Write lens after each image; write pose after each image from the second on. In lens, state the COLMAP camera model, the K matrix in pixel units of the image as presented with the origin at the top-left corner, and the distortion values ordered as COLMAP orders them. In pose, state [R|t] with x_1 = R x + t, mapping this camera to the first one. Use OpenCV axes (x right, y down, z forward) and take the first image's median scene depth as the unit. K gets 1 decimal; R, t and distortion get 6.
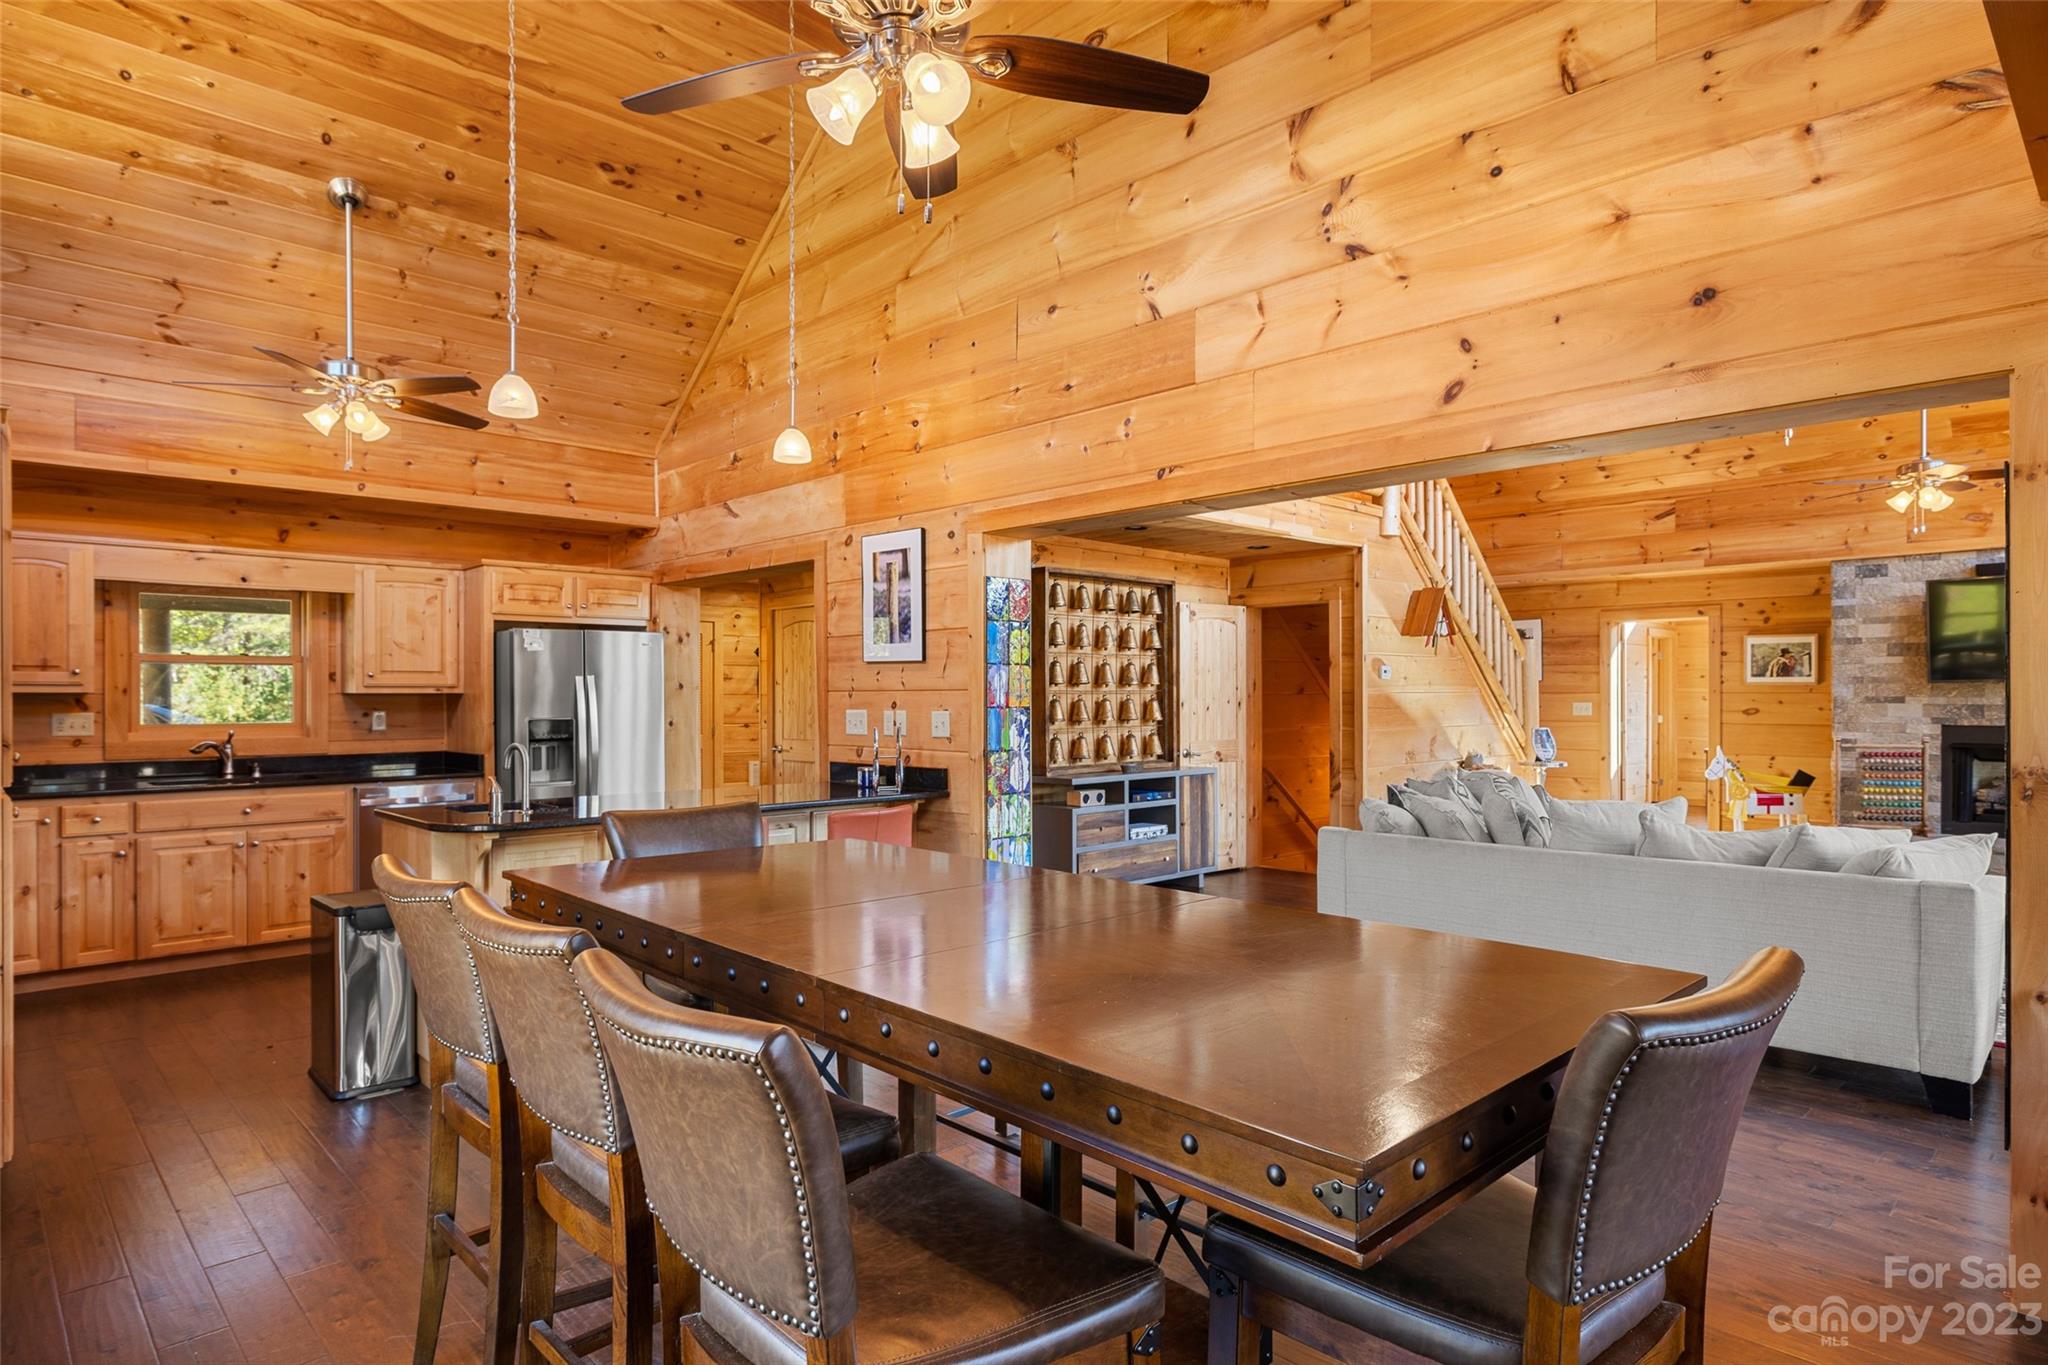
lens RADIAL K [[1122.8, 0, 1013.0], [0, 1122.8, 694.8], [0, 0, 1]] dist [-0.000073, -0.000240]
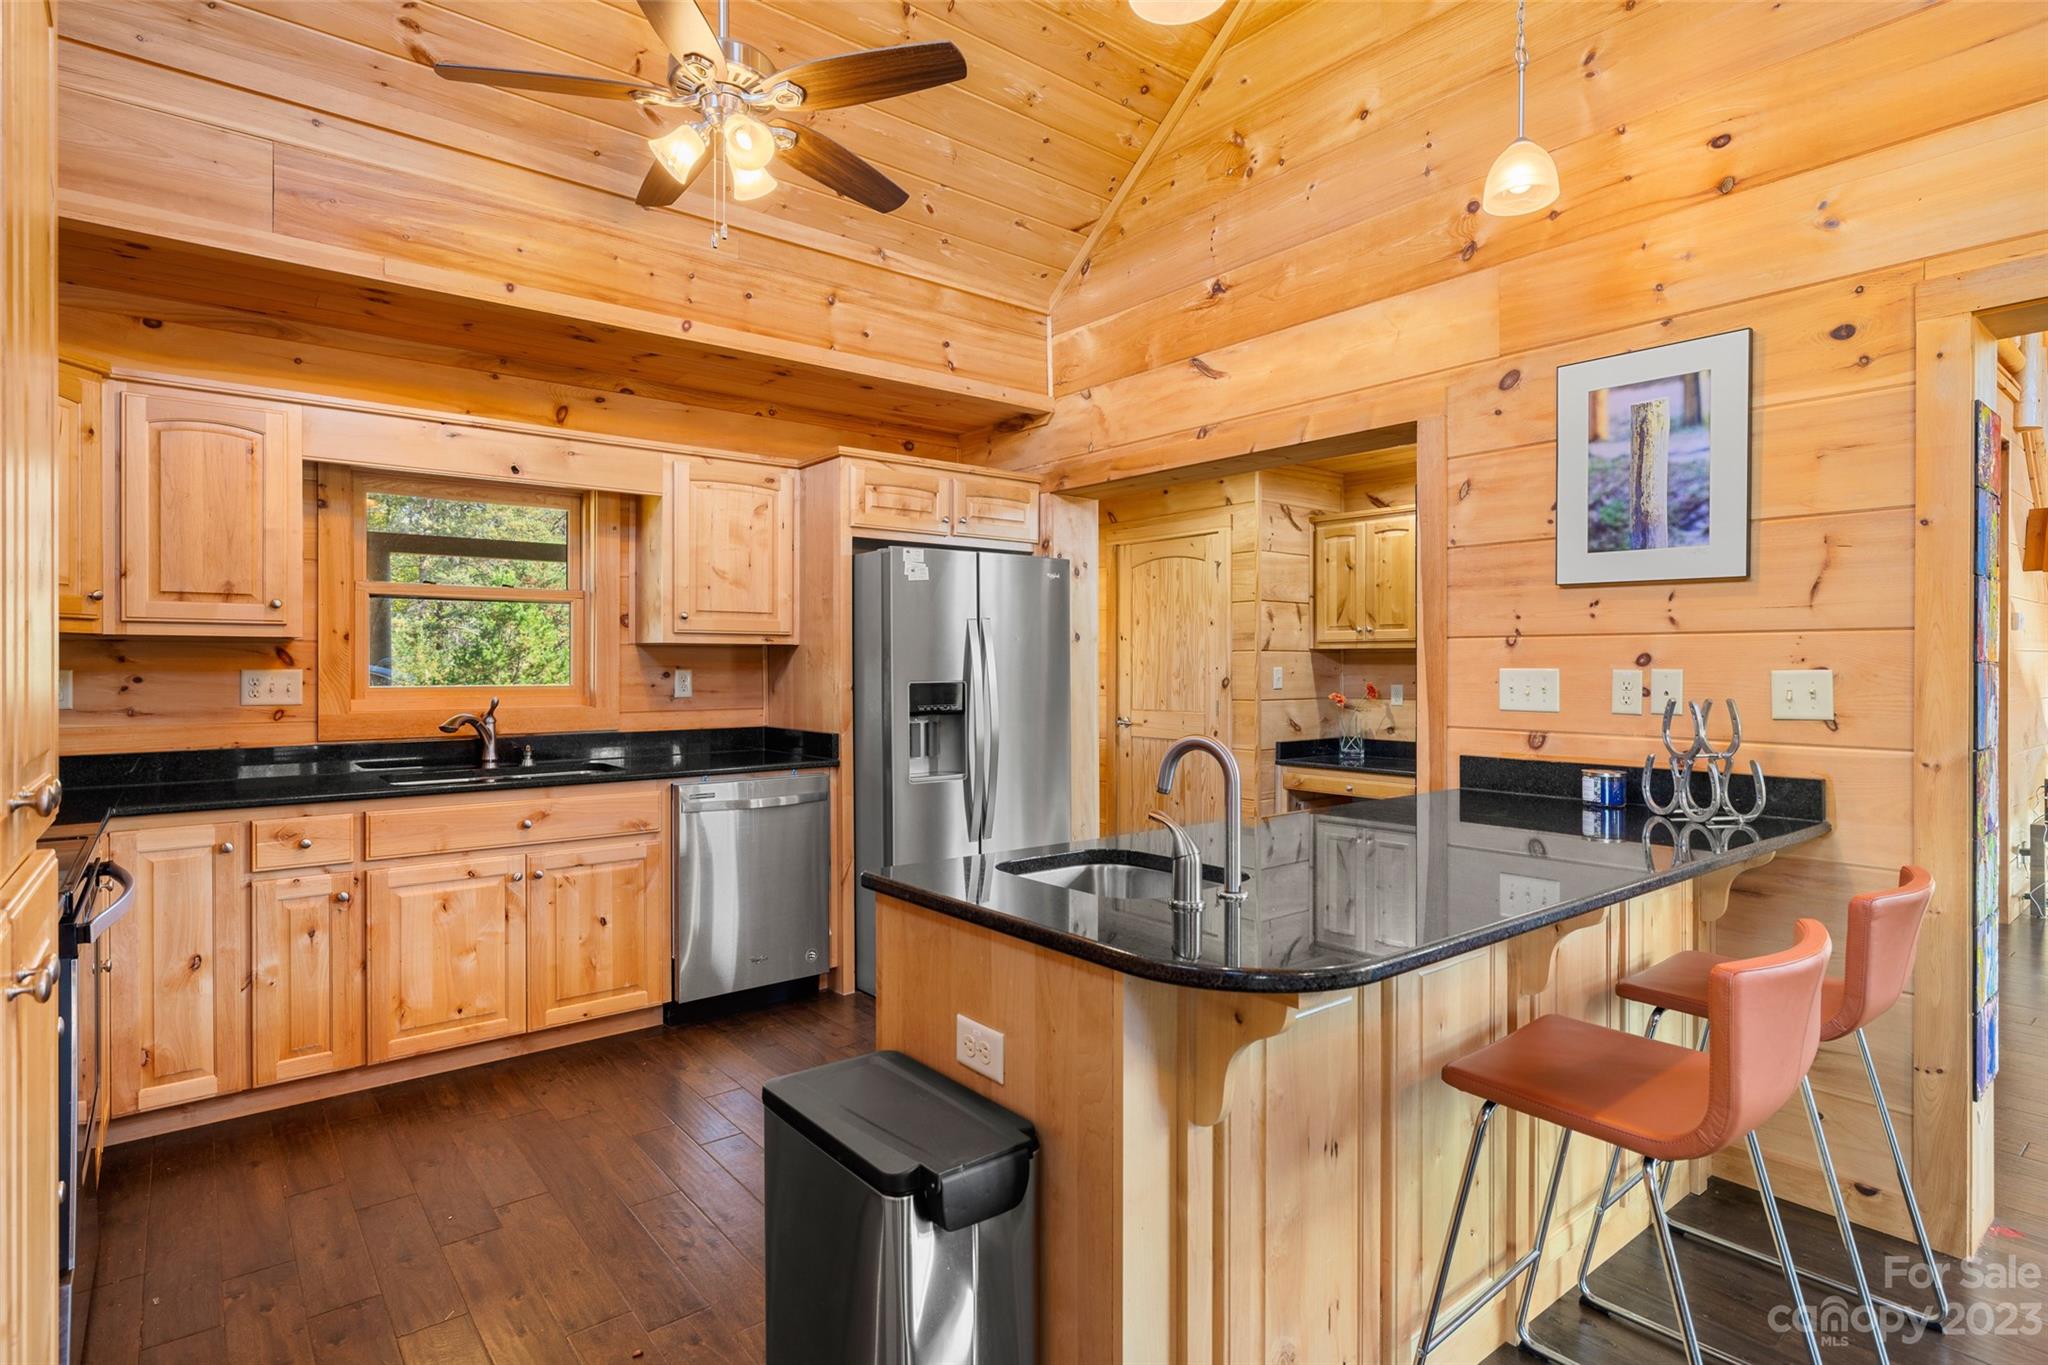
lens RADIAL K [[1064.3, 0, 1040.8], [0, 1064.3, 666.1], [0, 0, 1]] dist [-0.005931, 0.001613]
pose [[0.996565, 0.003305, -0.082754, -0.323671], [-0.002963, 0.999987, 0.004256, 0.009892], [0.082767, -0.003996, 0.996561, 0.400372]]
